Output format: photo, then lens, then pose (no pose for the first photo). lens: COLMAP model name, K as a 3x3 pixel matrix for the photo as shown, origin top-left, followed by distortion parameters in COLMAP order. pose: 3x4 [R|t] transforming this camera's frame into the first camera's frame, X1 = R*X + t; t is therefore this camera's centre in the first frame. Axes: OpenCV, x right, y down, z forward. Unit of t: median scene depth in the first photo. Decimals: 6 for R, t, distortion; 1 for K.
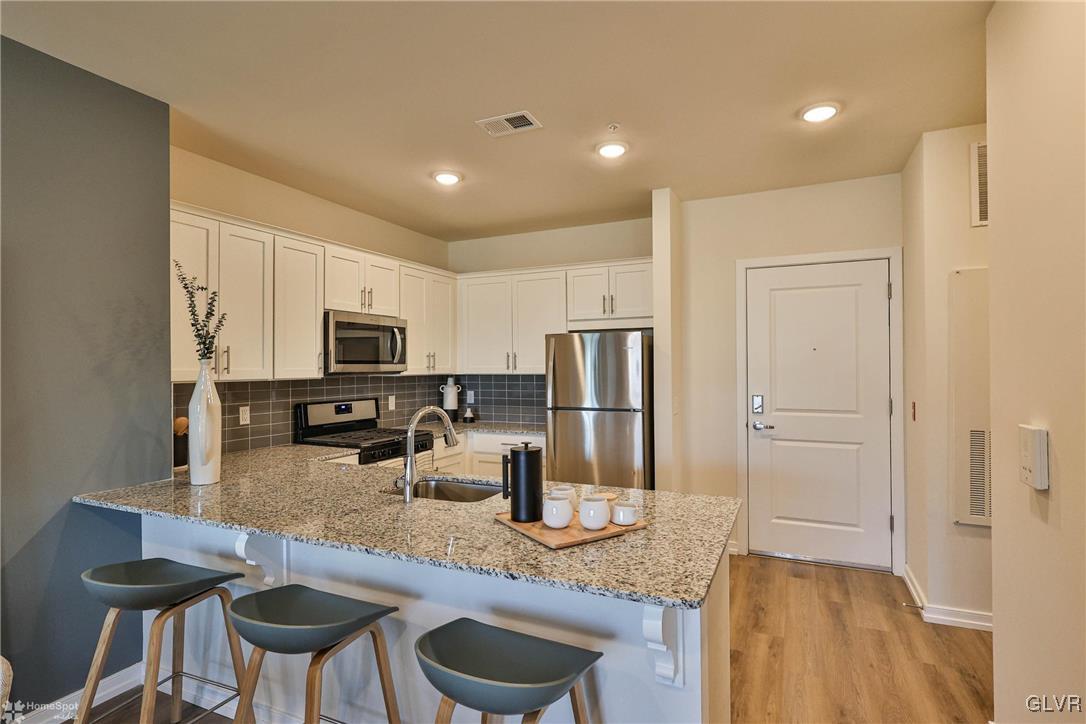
lens RADIAL K [[551.7, 0, 532.5], [0, 551.7, 360.7], [0, 0, 1]] dist [-0.004903, 0.002849]
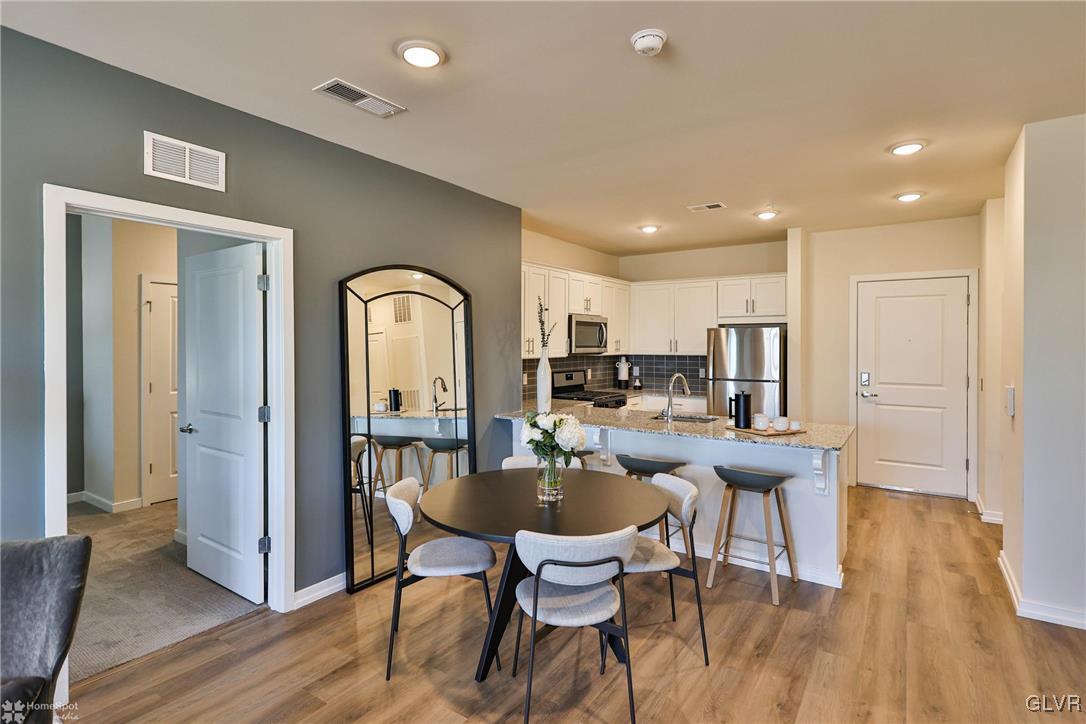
lens RADIAL K [[551.7, 0, 526.4], [0, 551.7, 344.4], [0, 0, 1]] dist [-0.004903, 0.002849]
pose [[0.986525, 0.008946, -0.163365, -0.217232], [-0.007176, 0.999909, 0.011423, -0.019250], [0.163452, -0.010097, 0.986500, -0.531587]]
